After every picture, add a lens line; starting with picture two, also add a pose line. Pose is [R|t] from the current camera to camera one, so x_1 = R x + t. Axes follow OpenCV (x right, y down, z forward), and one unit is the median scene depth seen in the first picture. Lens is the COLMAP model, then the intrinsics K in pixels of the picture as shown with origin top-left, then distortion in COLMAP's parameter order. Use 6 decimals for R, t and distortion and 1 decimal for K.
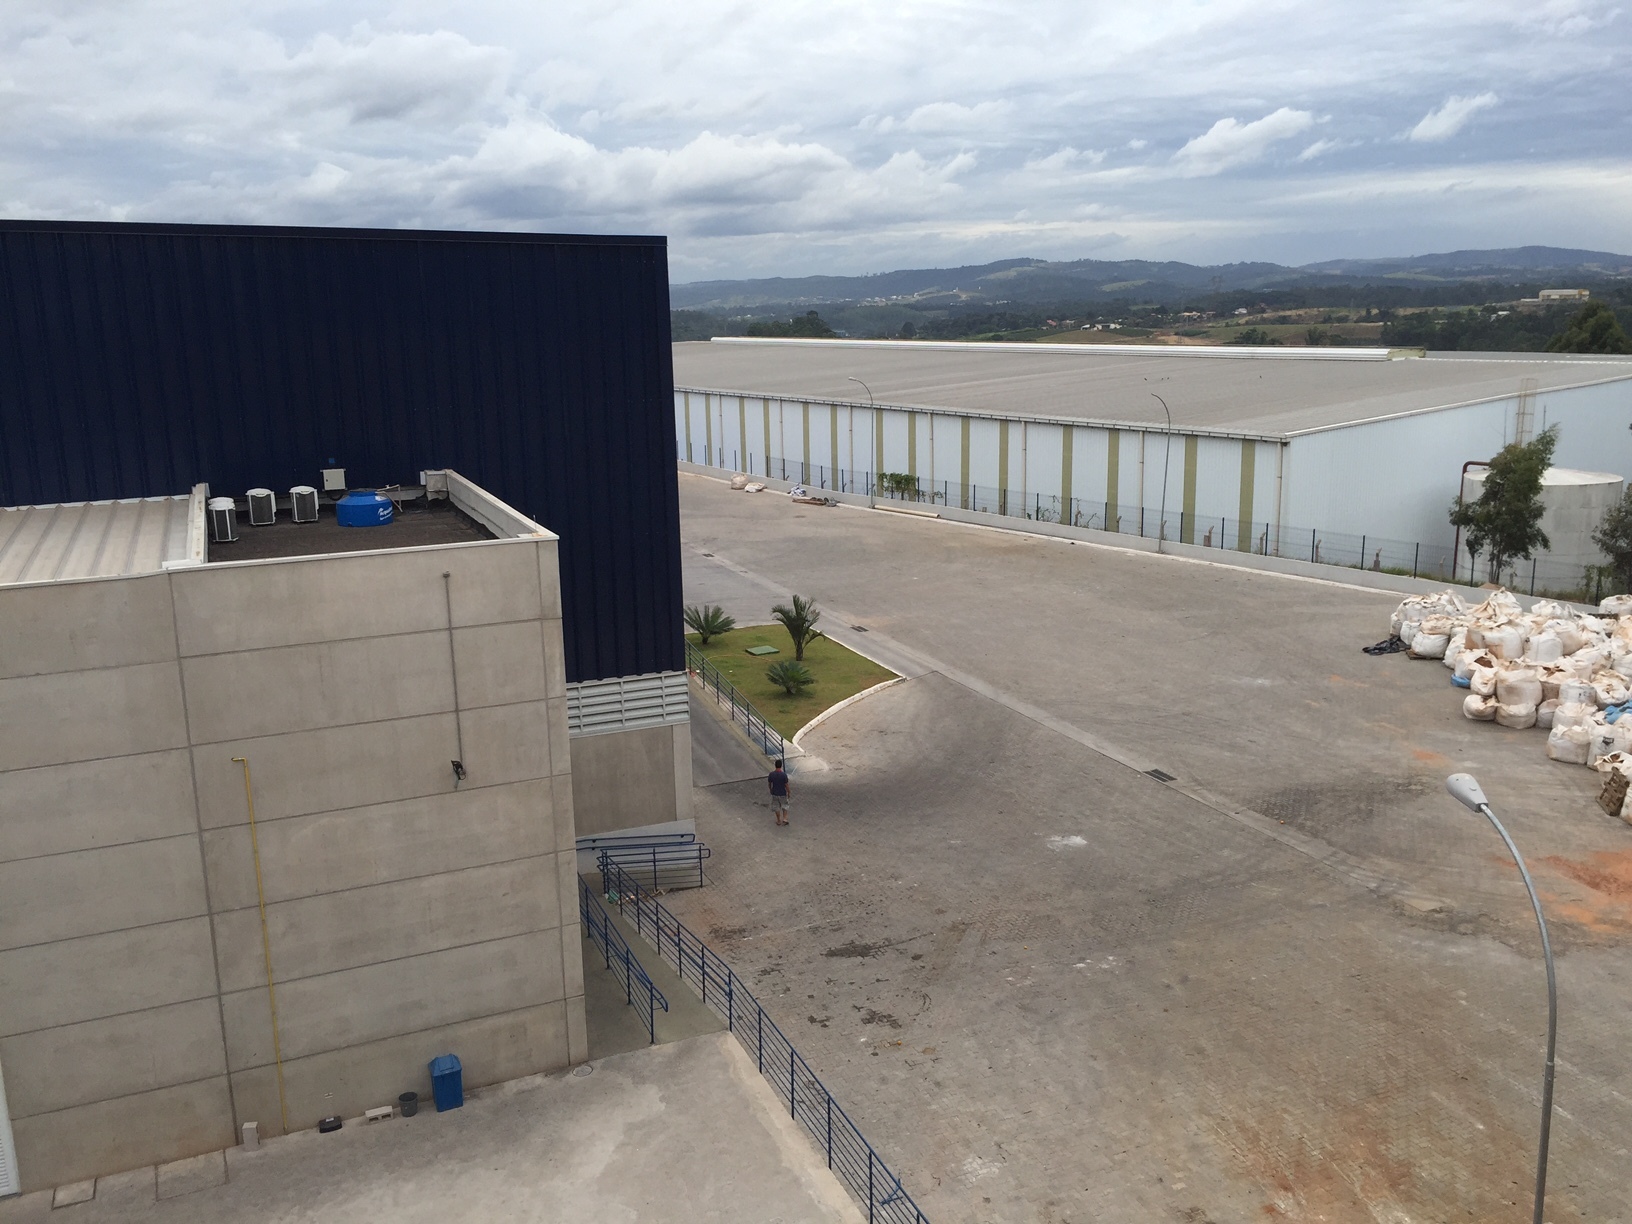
lens RADIAL K [[1408.2, 0, 812.3], [0, 1408.2, 608.7], [0, 0, 1]] dist [0.071563, -0.102323]
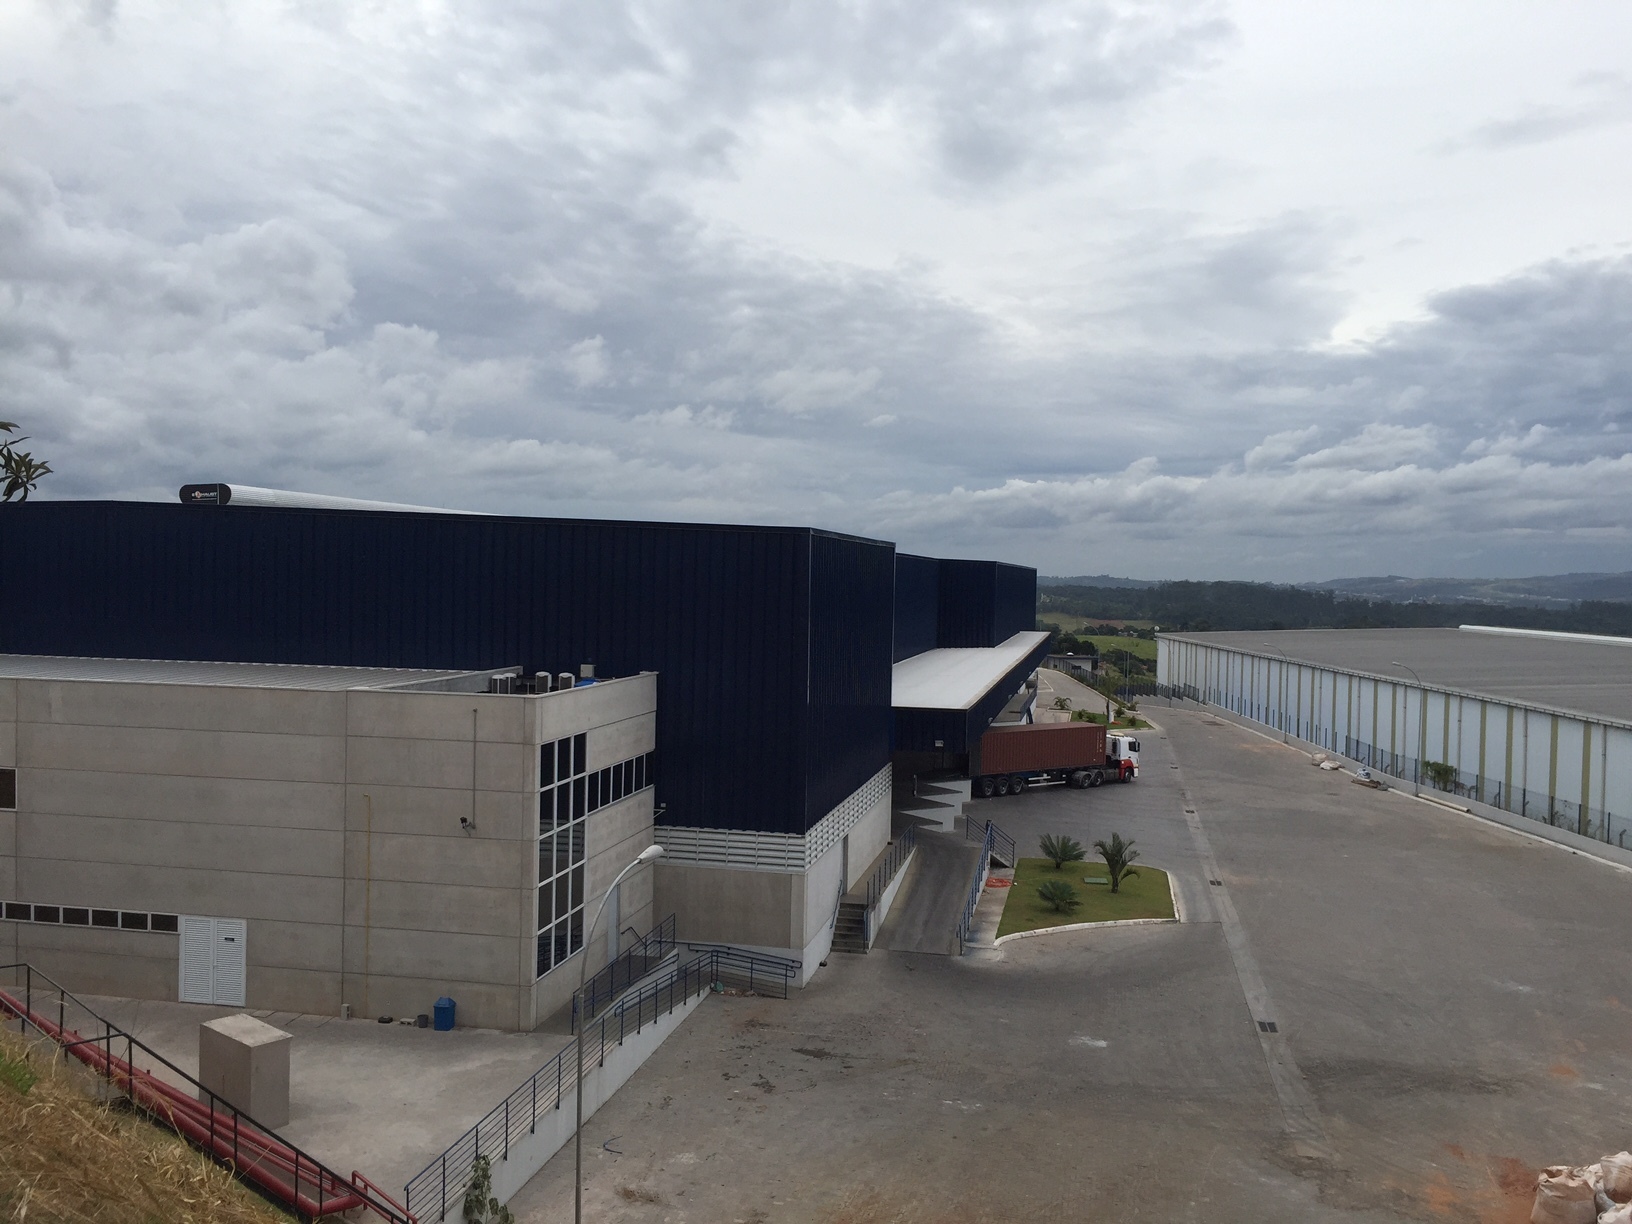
lens RADIAL K [[1408.2, 0, 812.3], [0, 1408.2, 608.7], [0, 0, 1]] dist [0.071563, -0.102323]
pose [[0.816389, 0.051866, -0.575168, 0.775838], [-0.161155, 0.976855, -0.140653, 0.023231], [0.554561, 0.207518, 0.805853, -0.156164]]
